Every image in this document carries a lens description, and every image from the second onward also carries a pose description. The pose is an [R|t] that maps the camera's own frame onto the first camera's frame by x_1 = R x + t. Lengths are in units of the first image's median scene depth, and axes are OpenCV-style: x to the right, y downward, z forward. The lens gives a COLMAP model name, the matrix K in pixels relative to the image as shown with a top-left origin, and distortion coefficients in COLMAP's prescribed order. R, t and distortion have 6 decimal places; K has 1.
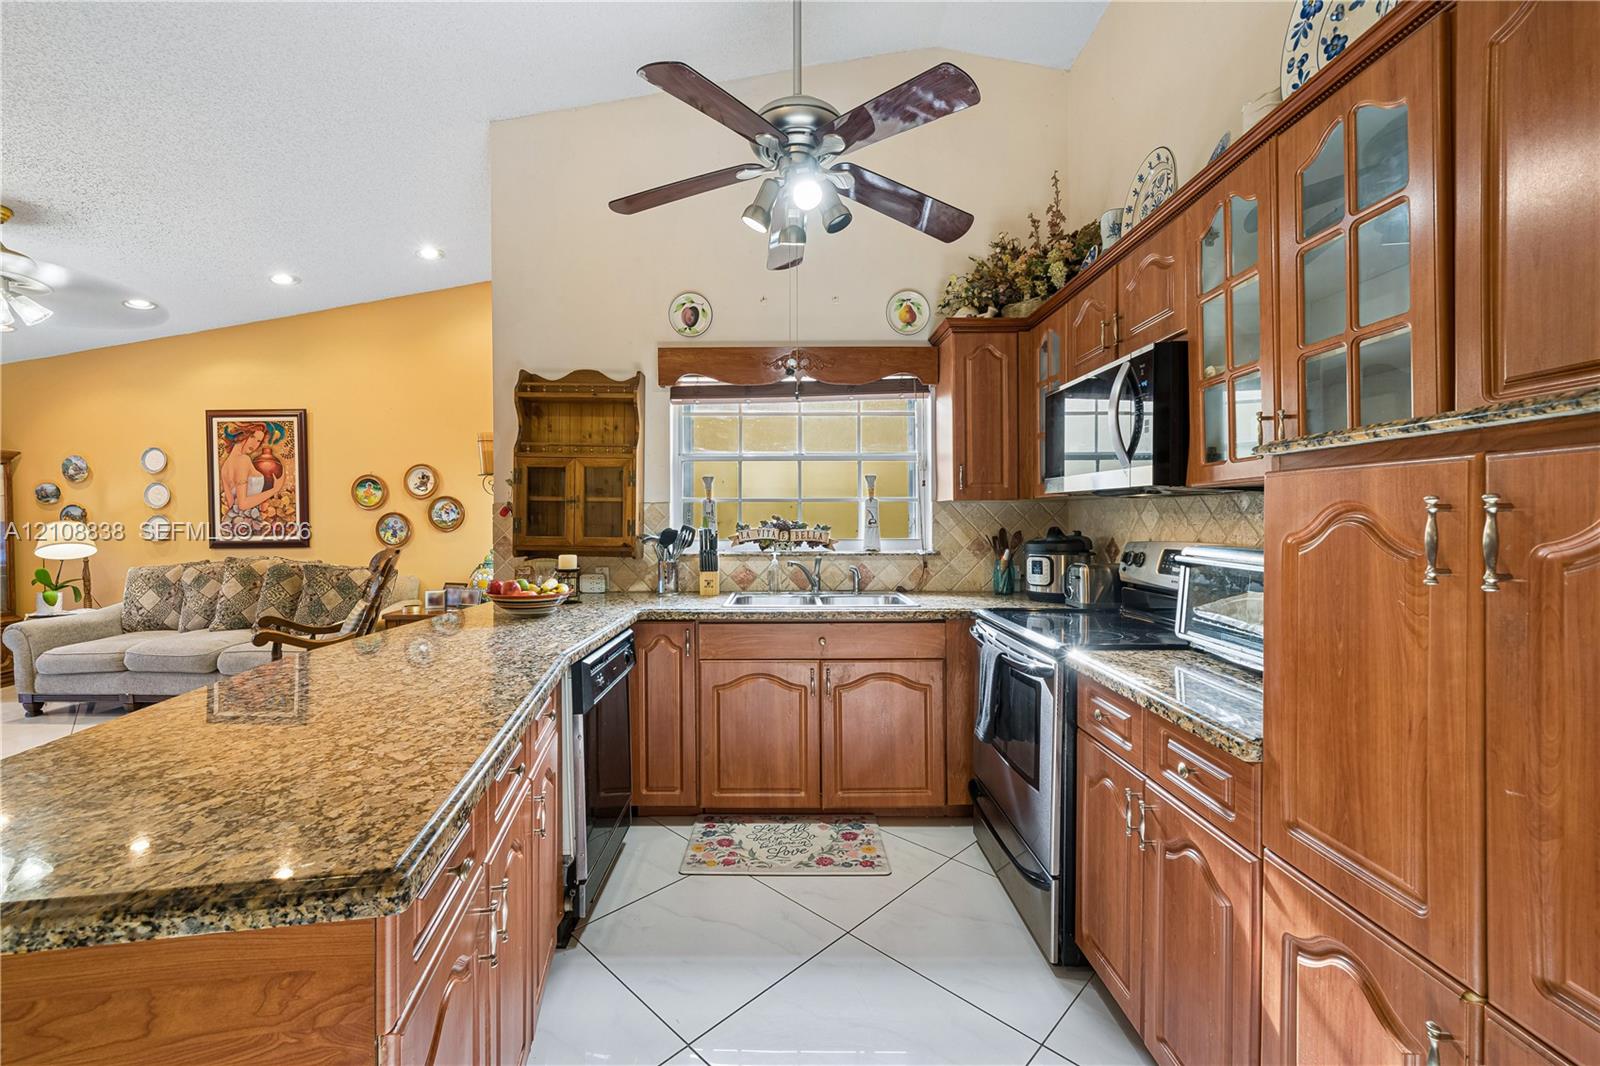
lens RADIAL K [[668.3, 0, 790.4], [0, 668.3, 516.6], [0, 0, 1]] dist [0.001145, 0.001369]
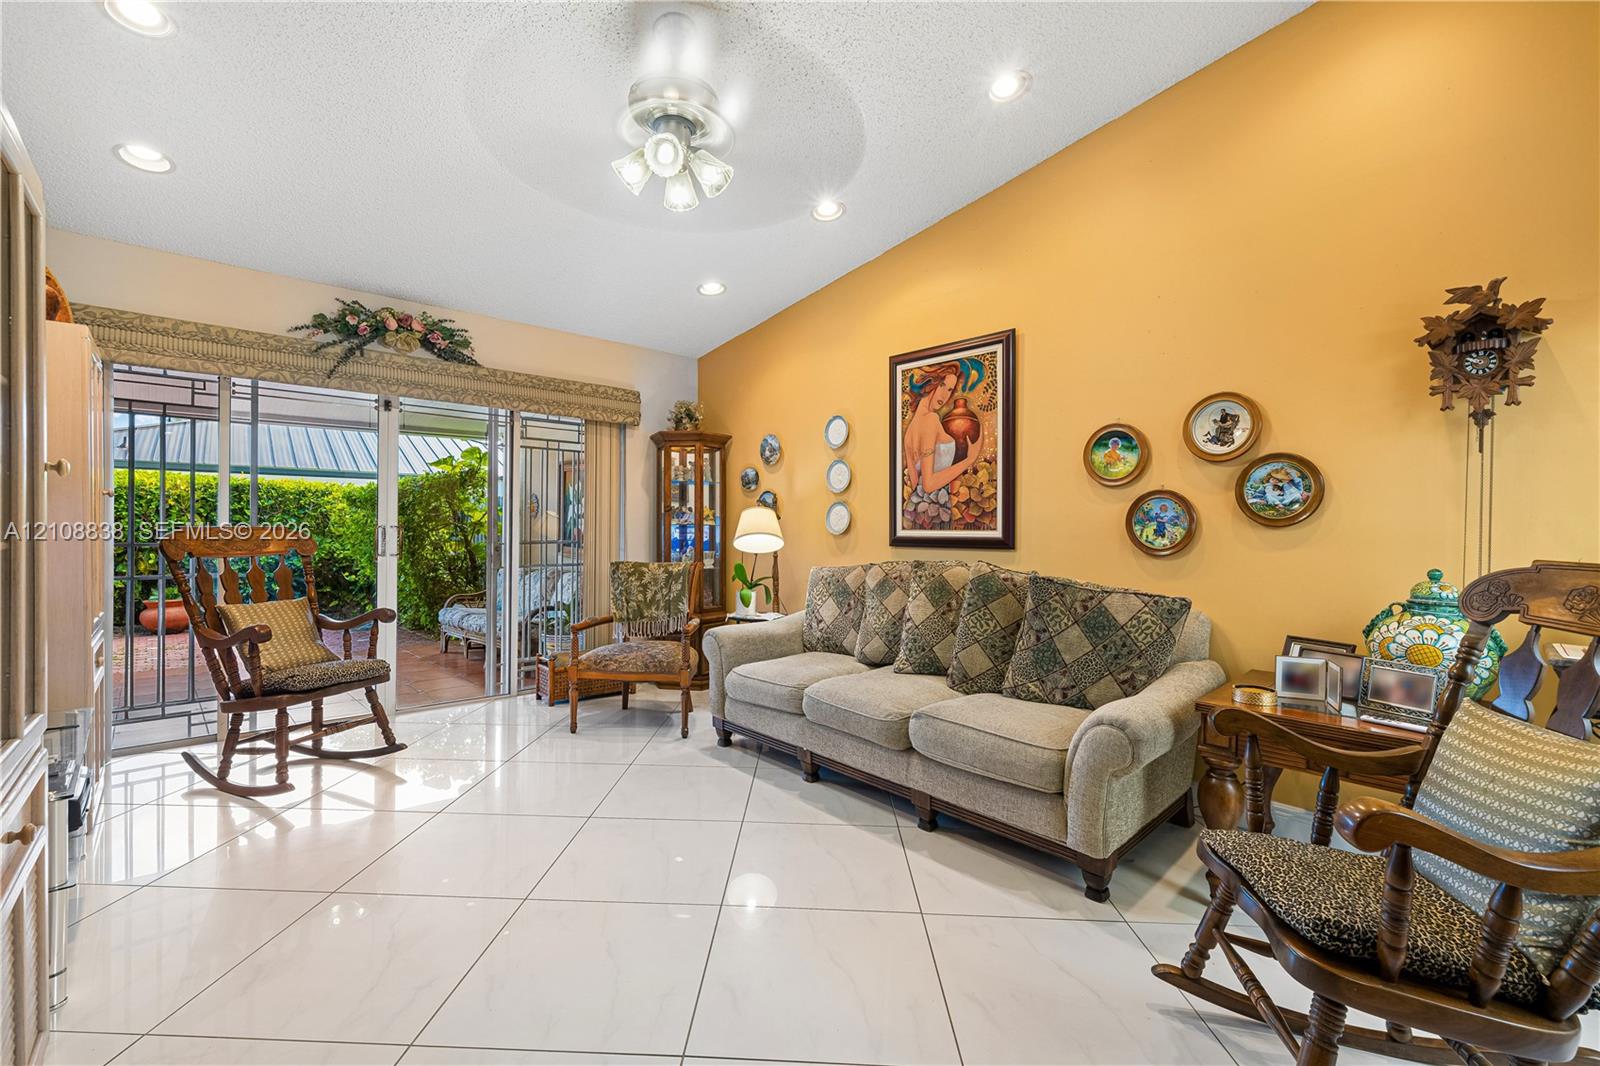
lens RADIAL K [[670.7, 0, 796.5], [0, 670.7, 532.7], [0, 0, 1]] dist [0.000826, 0.000002]
pose [[0.688402, 0.015939, -0.725154, -0.408597], [-0.017687, 0.999830, 0.005186, 0.030496], [0.725113, 0.009256, 0.688567, 0.423682]]
